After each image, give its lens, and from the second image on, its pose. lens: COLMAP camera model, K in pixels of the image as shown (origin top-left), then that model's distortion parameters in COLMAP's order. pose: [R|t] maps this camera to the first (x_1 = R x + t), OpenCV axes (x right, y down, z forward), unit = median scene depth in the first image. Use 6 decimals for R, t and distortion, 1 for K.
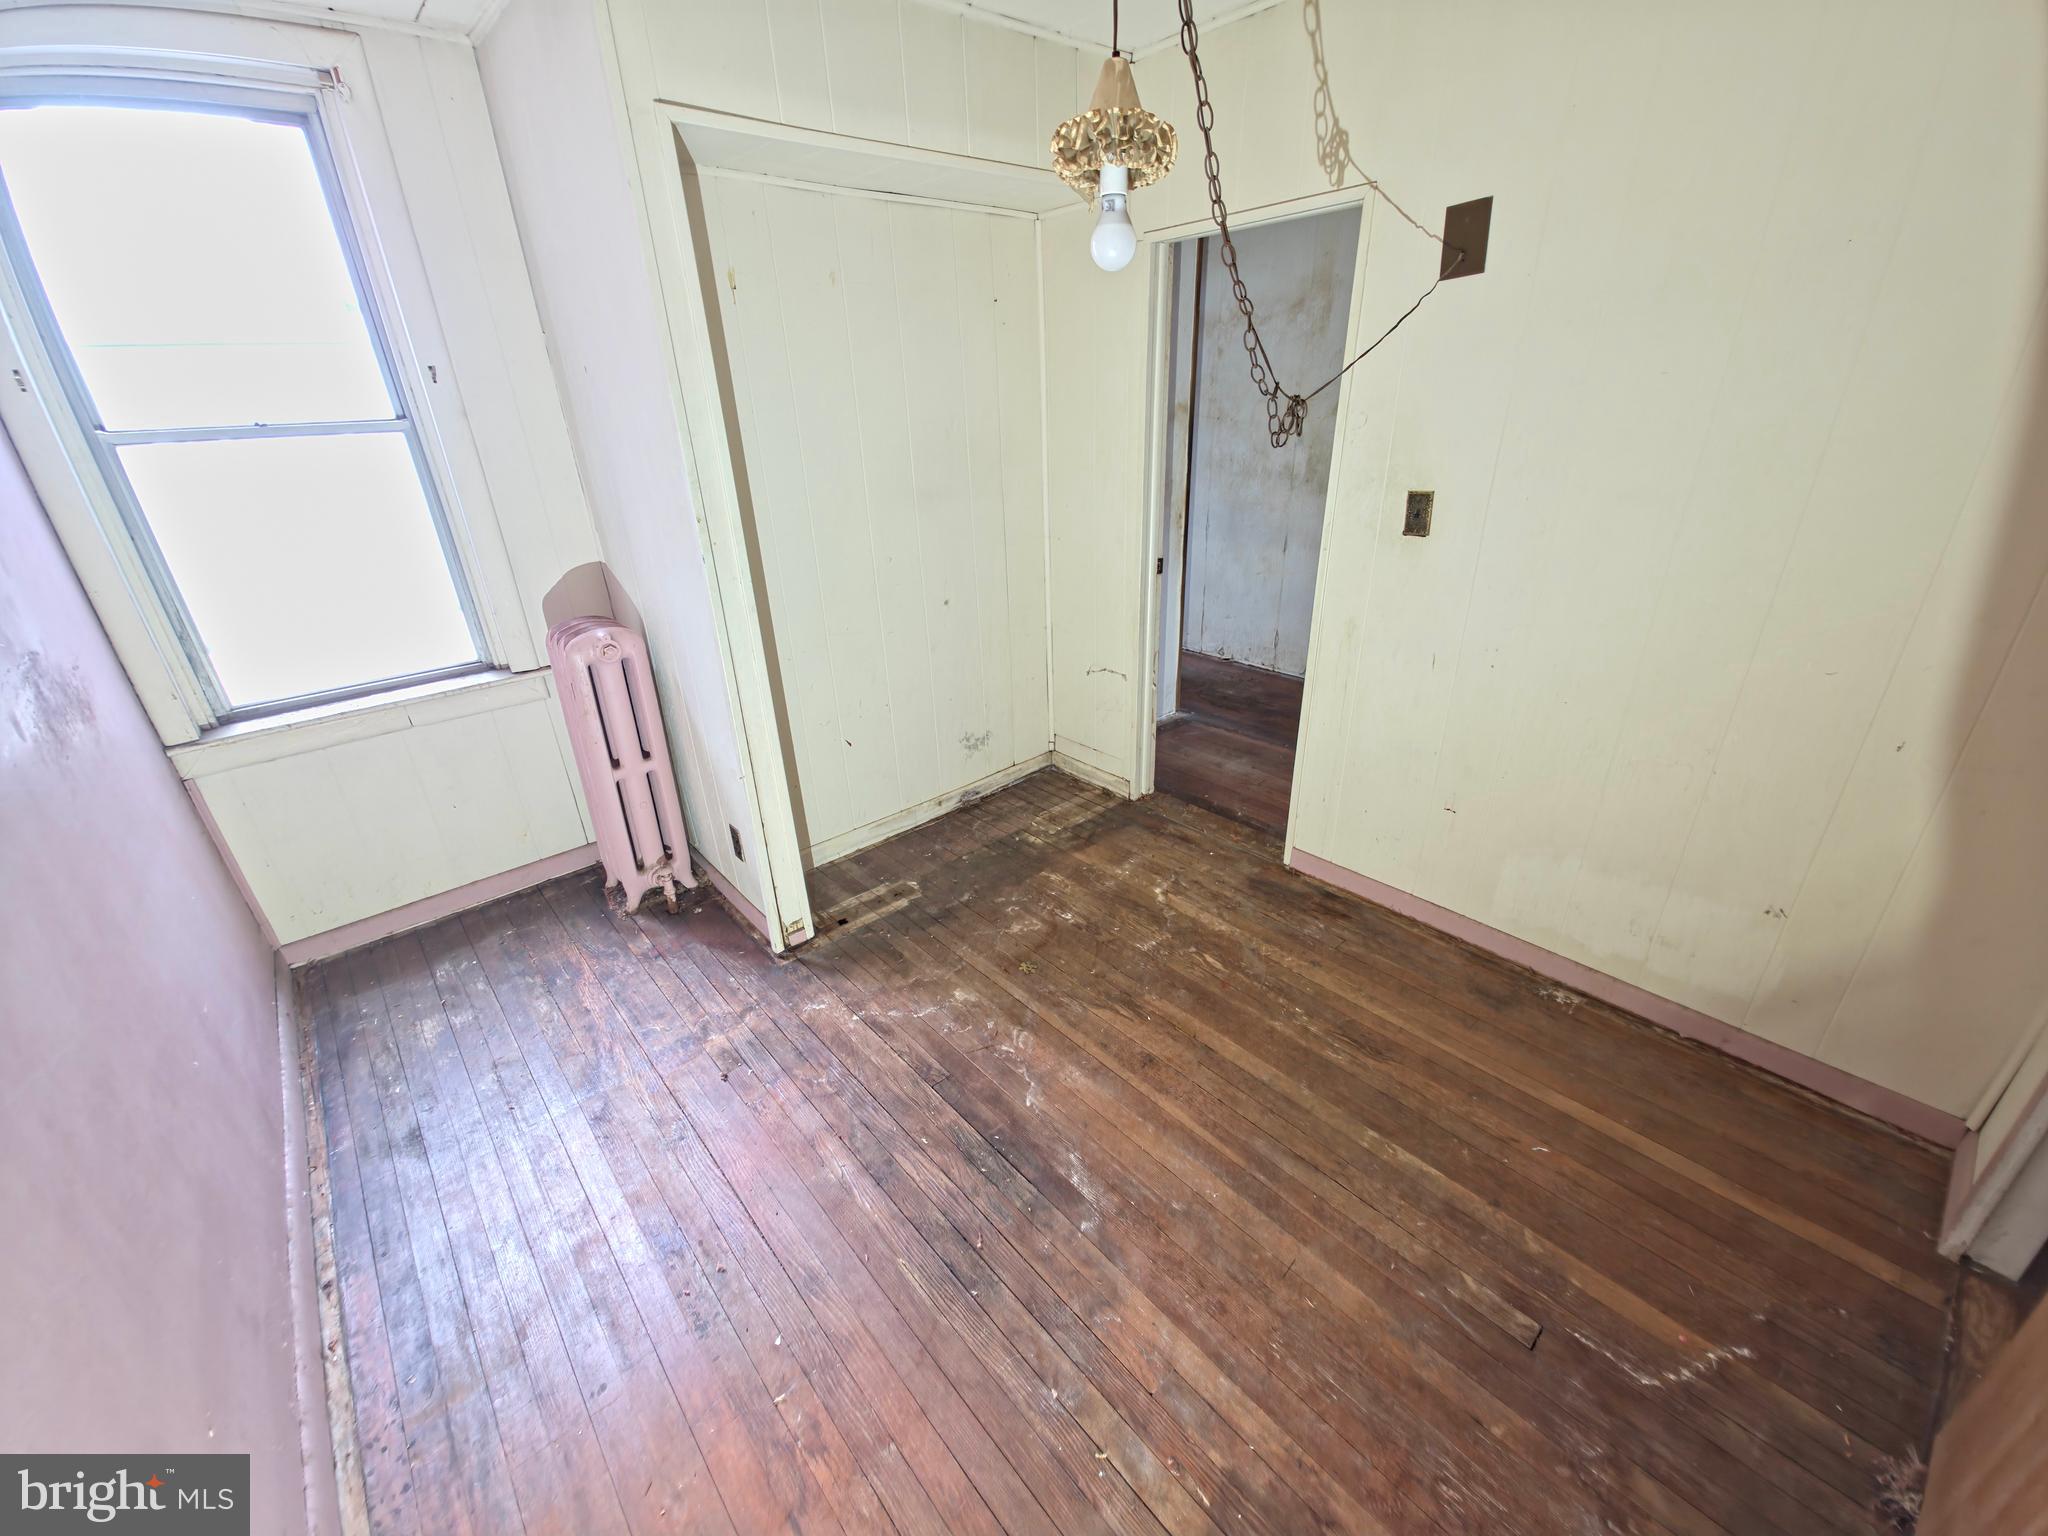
lens RADIAL K [[812.6, 0, 1022.9], [0, 812.6, 764.0], [0, 0, 1]] dist [0.011672, -0.007222]
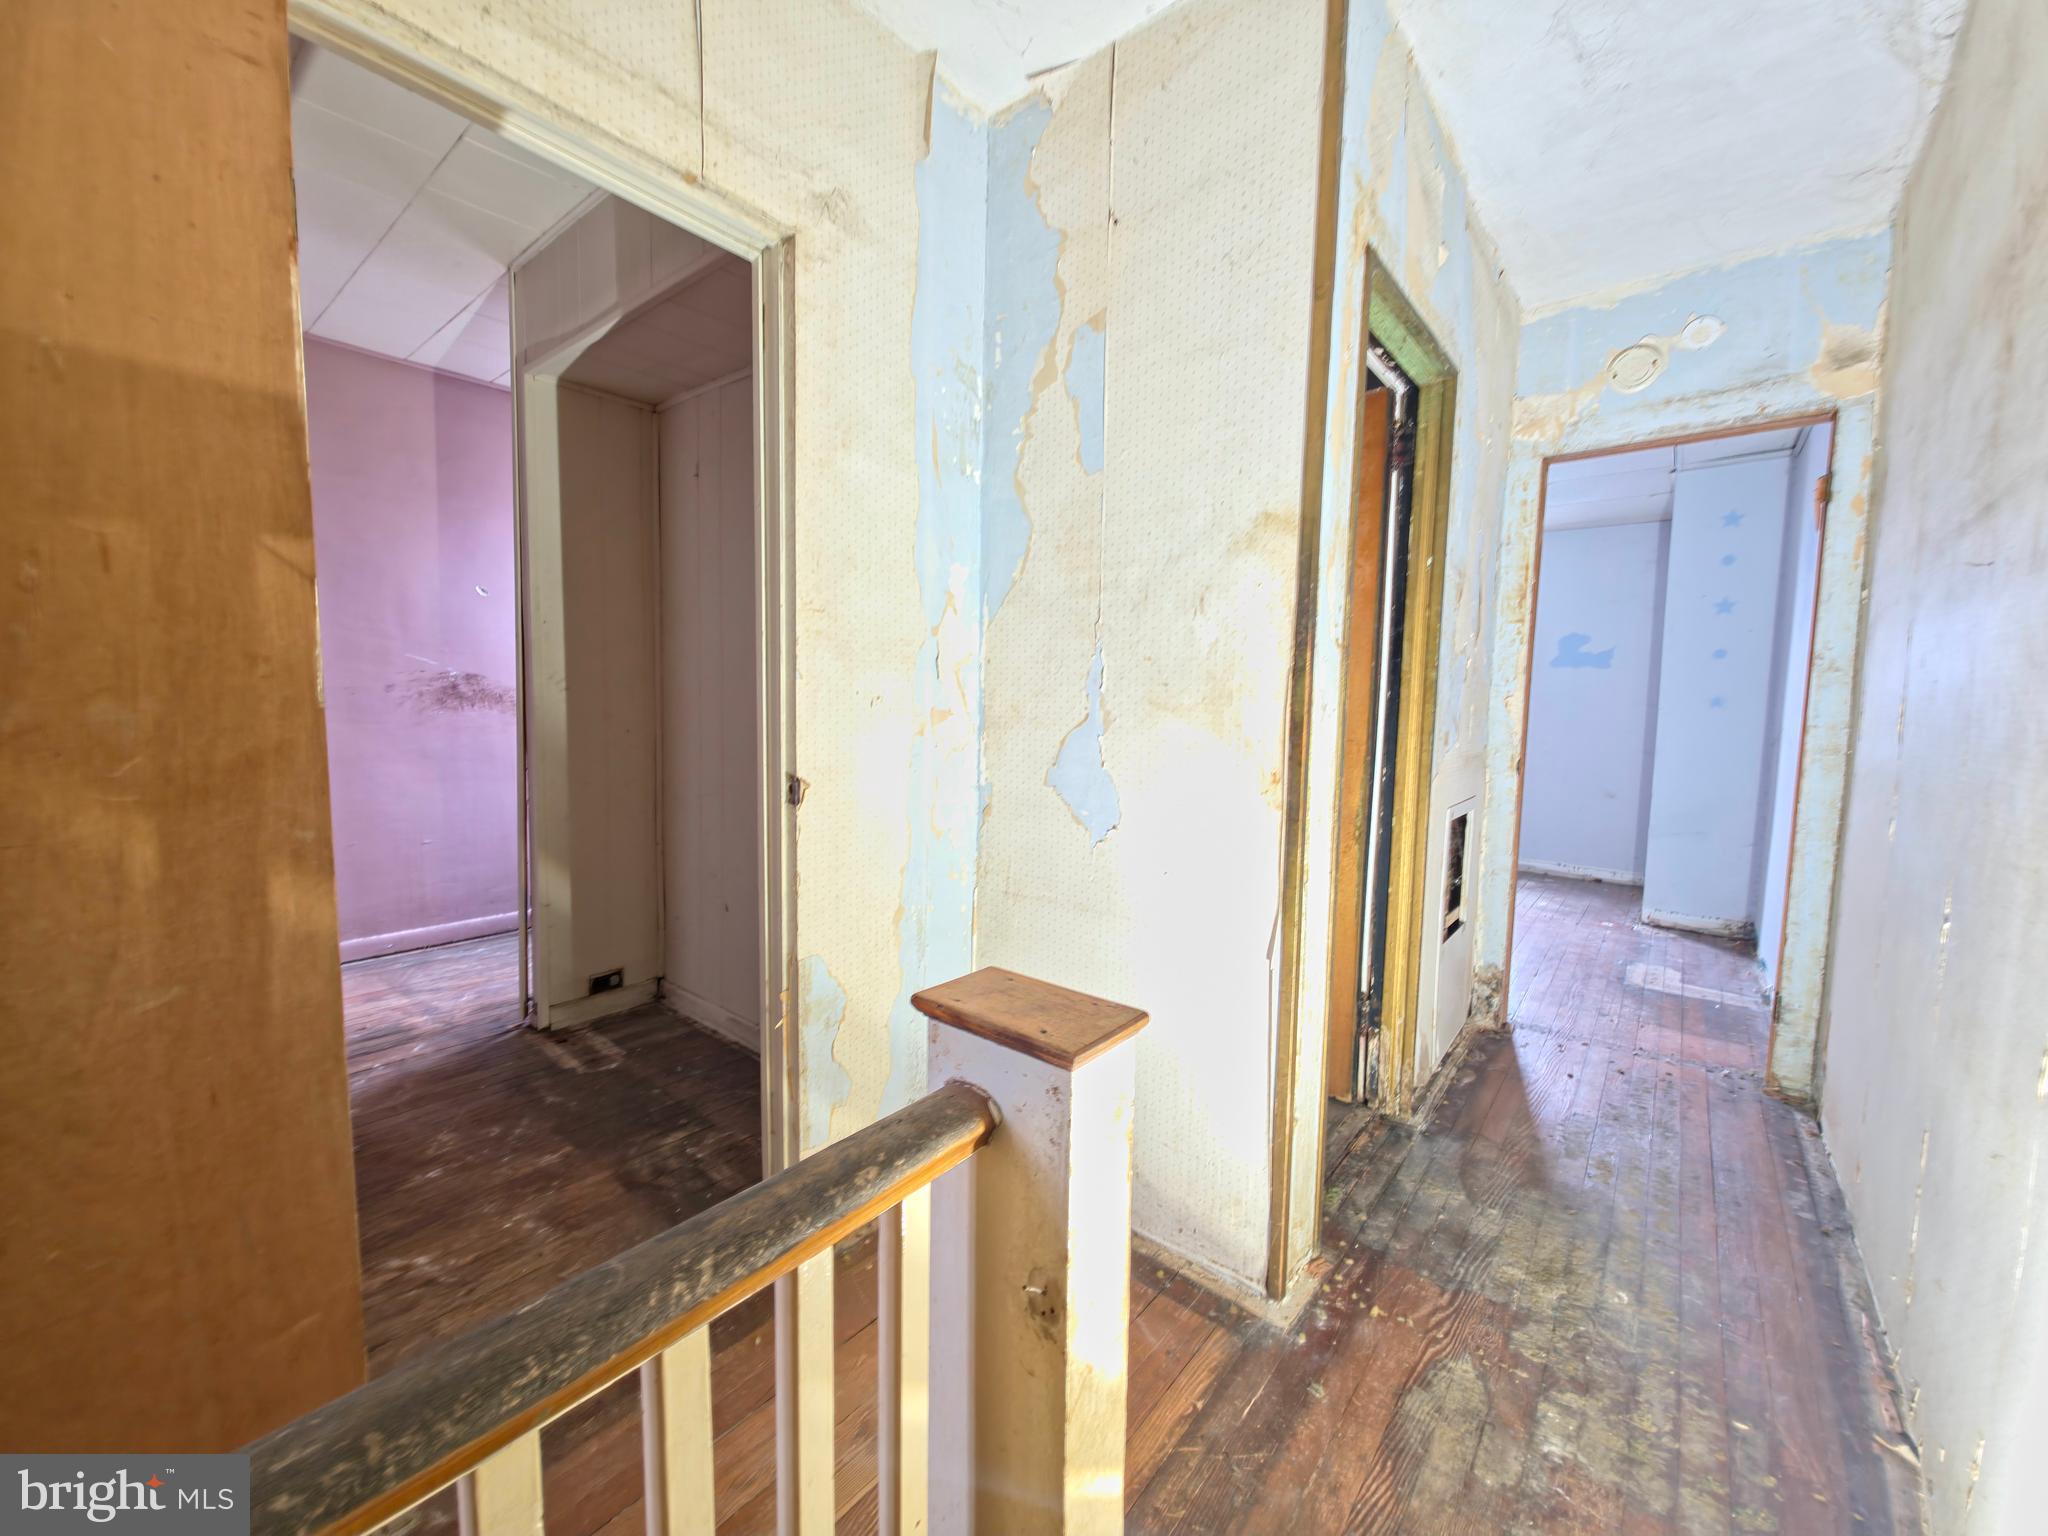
lens RADIAL K [[812.6, 0, 1022.9], [0, 812.6, 764.0], [0, 0, 1]] dist [0.011672, -0.007222]
pose [[0.163291, 0.120497, -0.979192, 1.037027], [-0.436206, 0.899049, 0.037892, -0.507183], [0.884907, 0.420942, 0.199368, 1.504053]]
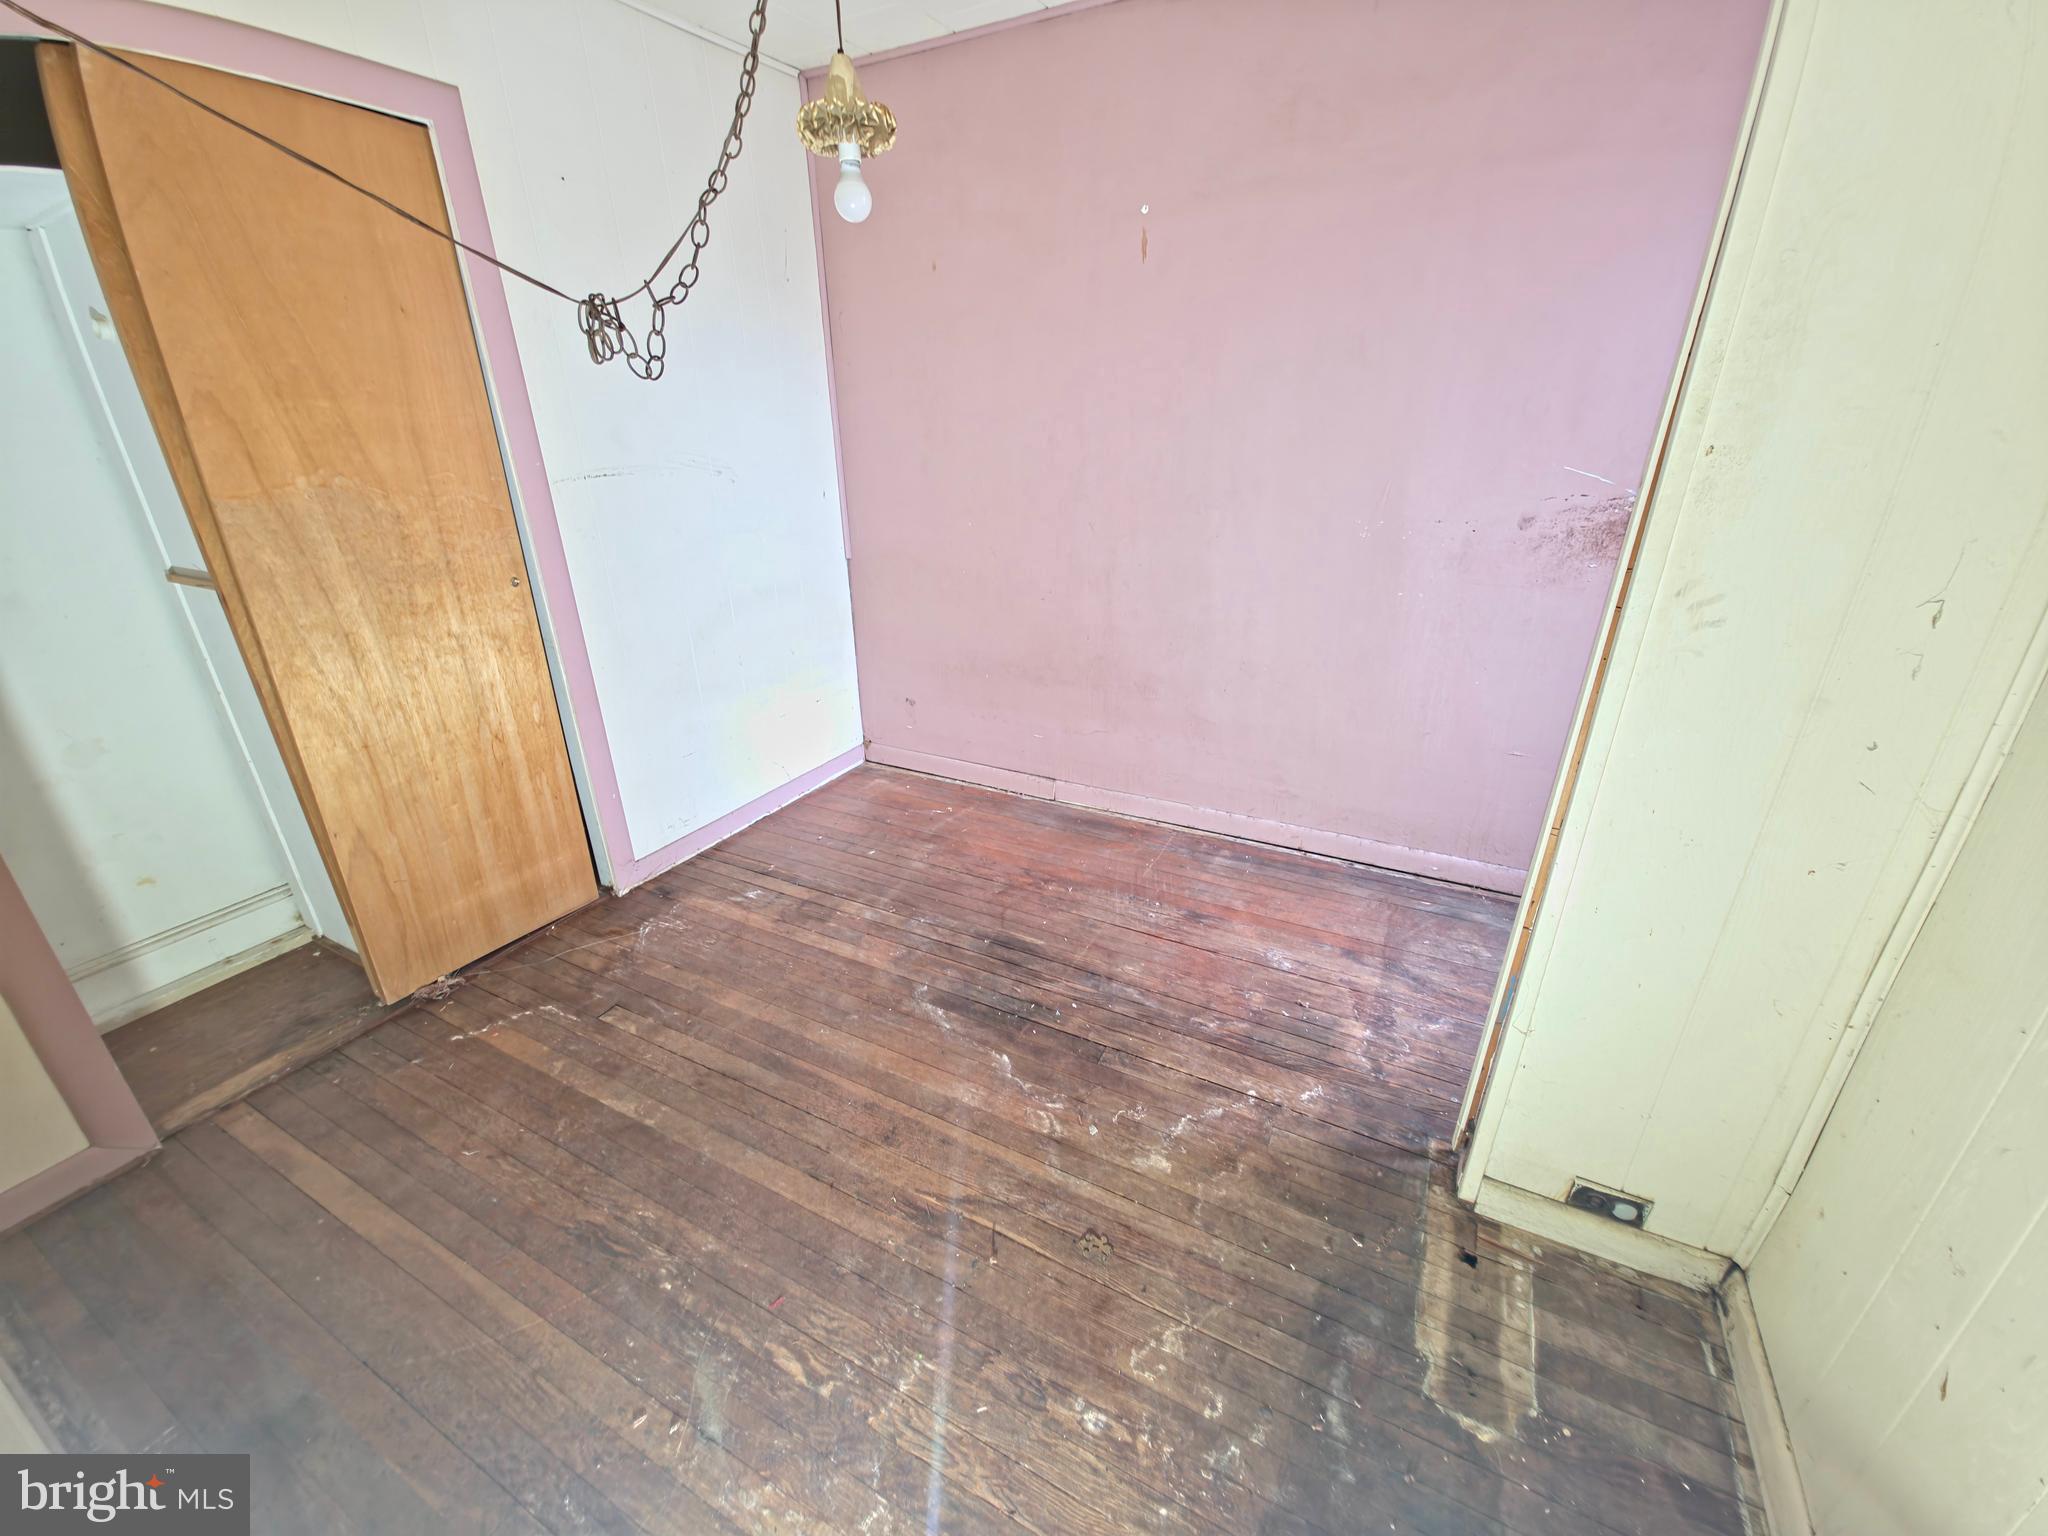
lens RADIAL K [[812.6, 0, 1022.9], [0, 812.6, 764.0], [0, 0, 1]] dist [0.011672, -0.007222]
pose [[-0.932479, 0.182248, -0.311878, 0.218814], [-0.108436, 0.682344, 0.722944, -0.516465], [0.344563, 0.707949, -0.616510, 1.301321]]
